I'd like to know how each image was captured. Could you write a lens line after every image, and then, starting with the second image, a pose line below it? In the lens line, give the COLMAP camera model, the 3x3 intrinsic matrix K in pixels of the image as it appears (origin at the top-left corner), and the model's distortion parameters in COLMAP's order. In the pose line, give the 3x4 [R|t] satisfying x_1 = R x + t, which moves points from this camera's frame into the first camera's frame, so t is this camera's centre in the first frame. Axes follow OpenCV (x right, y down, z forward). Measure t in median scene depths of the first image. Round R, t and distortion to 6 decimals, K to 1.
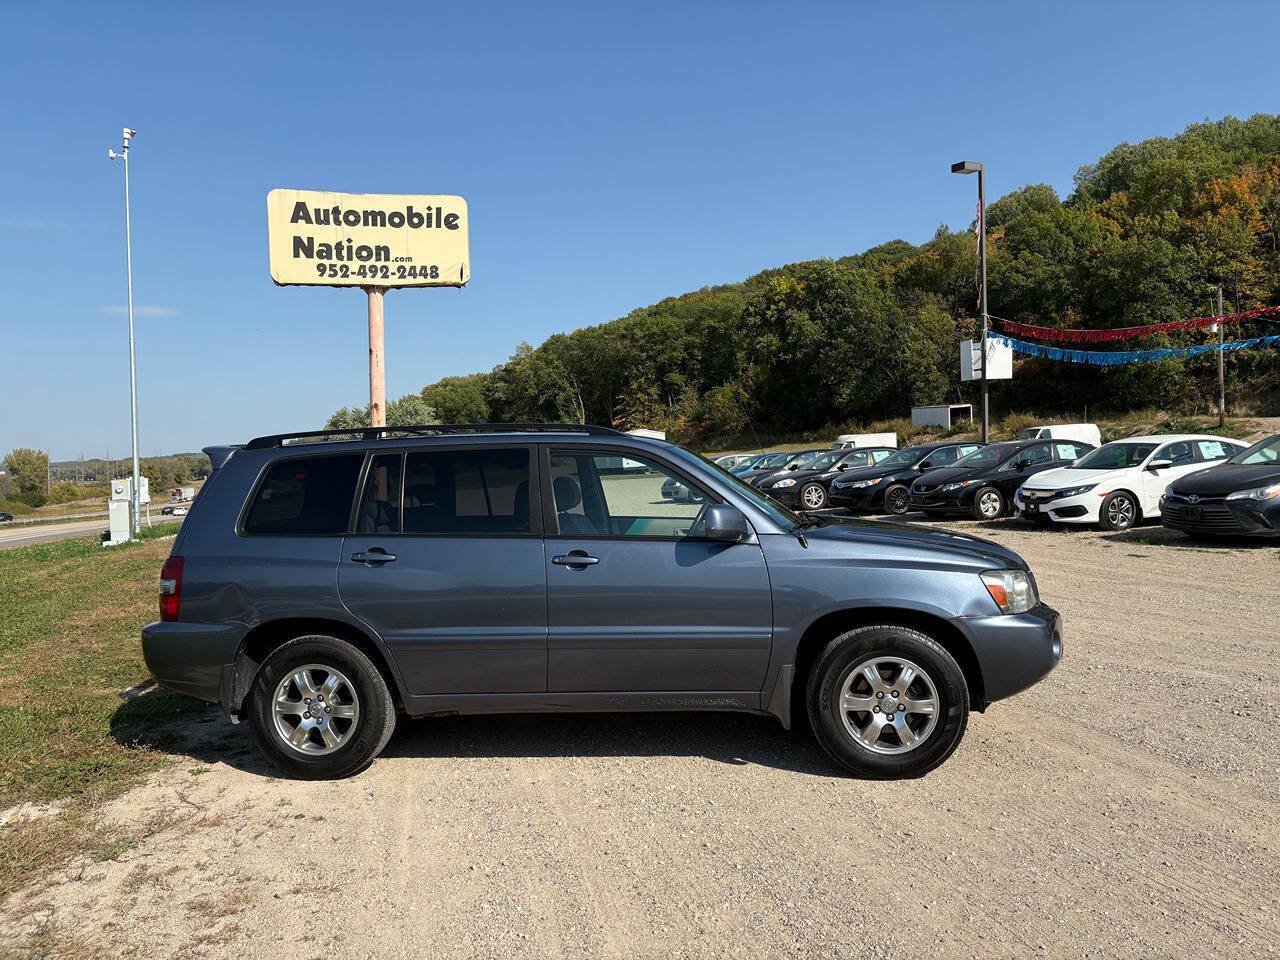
lens RADIAL K [[978.4, 0, 641.6], [0, 978.4, 500.5], [0, 0, 1]] dist [0.044433, -0.044505]
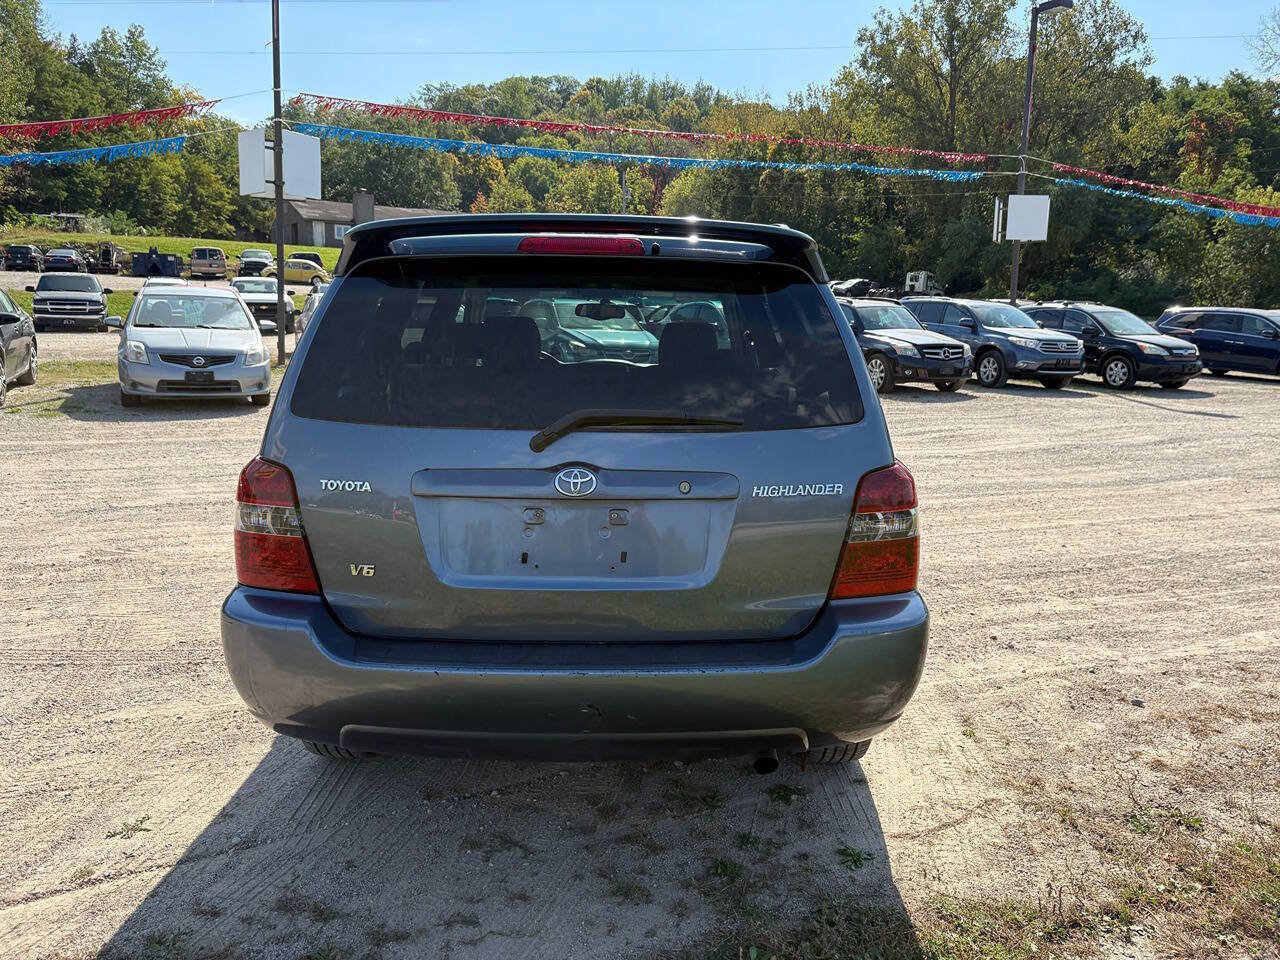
lens RADIAL K [[980.3, 0, 642.4], [0, 980.3, 480.8], [0, 0, 1]] dist [0.041871, -0.040208]
pose [[-0.124442, -0.138617, 0.982497, -0.226740], [0.025462, 0.989421, 0.142819, -0.001919], [-0.991900, 0.042789, -0.119596, 0.283589]]
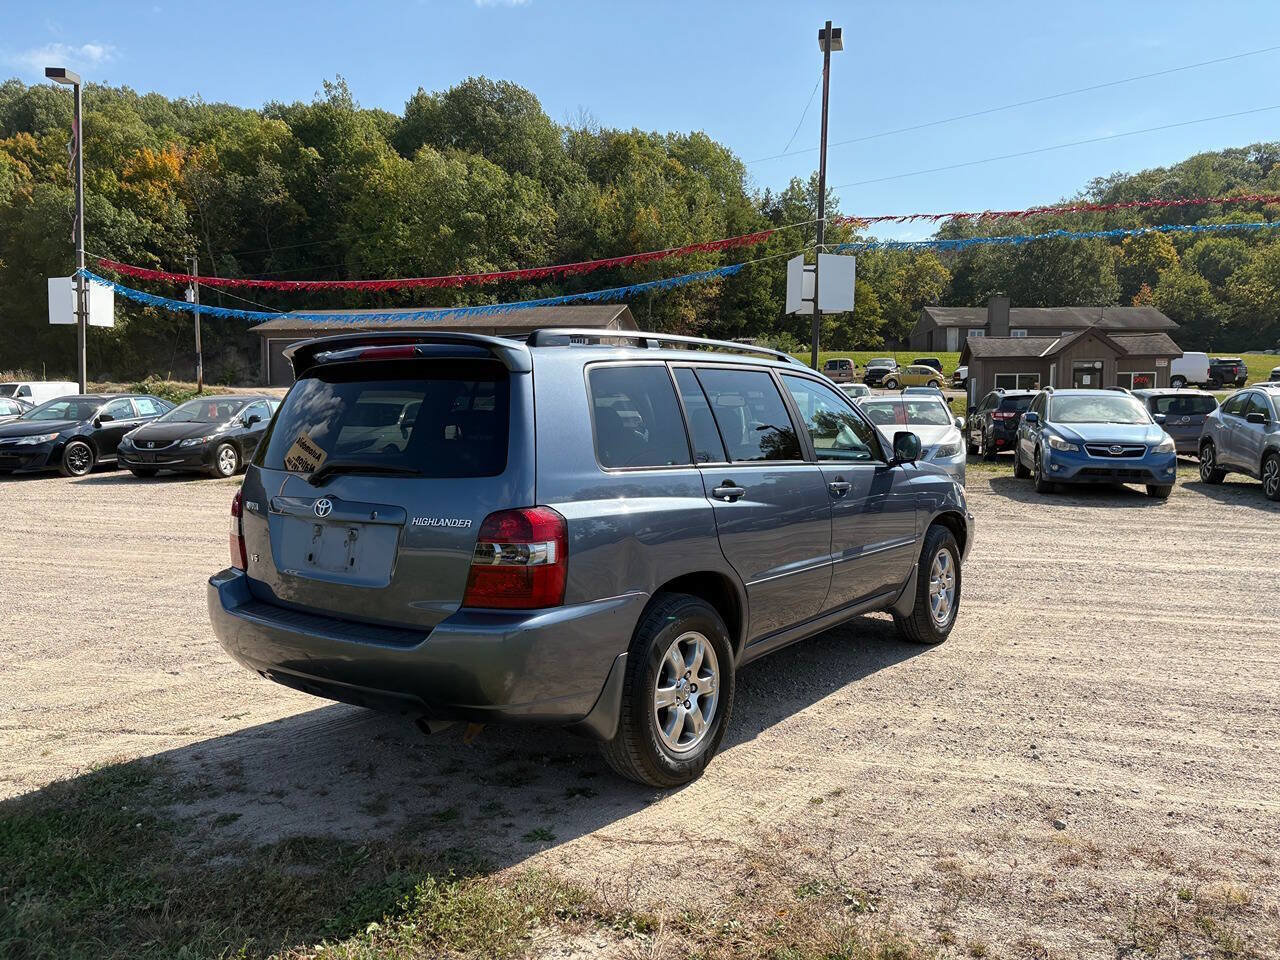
lens RADIAL K [[978.4, 0, 641.6], [0, 978.4, 500.5], [0, 0, 1]] dist [0.044433, -0.044505]
pose [[0.500263, -0.048470, 0.864516, -0.234951], [0.019077, 0.998807, 0.044960, 0.005904], [-0.865663, -0.005999, 0.500591, 0.149465]]
